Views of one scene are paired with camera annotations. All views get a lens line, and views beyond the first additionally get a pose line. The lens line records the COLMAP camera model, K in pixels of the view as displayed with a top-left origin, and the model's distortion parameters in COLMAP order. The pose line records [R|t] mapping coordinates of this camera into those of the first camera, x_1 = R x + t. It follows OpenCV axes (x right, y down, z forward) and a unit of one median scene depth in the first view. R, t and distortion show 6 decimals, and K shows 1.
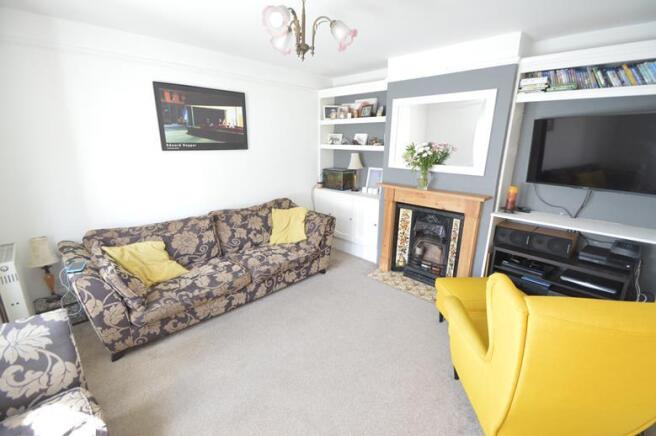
lens RADIAL K [[294.7, 0, 327.1], [0, 294.7, 218.1], [0, 0, 1]] dist [-0.003265, -0.000897]
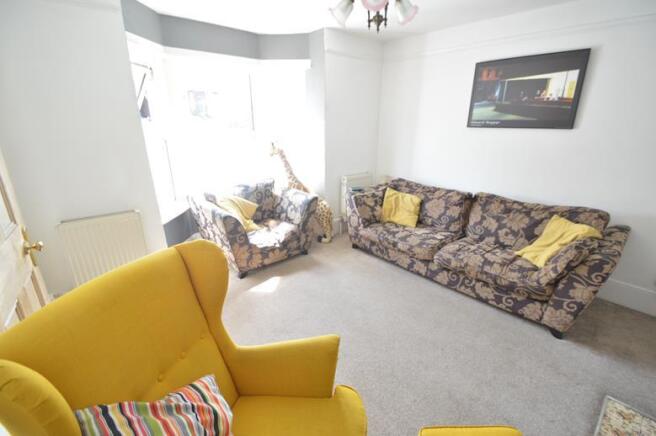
lens RADIAL K [[294.7, 0, 327.0], [0, 294.7, 217.7], [0, 0, 1]] dist [-0.003265, -0.000897]
pose [[-0.069158, 0.305314, -0.949737, 0.608740], [-0.254730, 0.915054, 0.312713, -0.124443], [0.964536, 0.263553, 0.014490, 0.543926]]
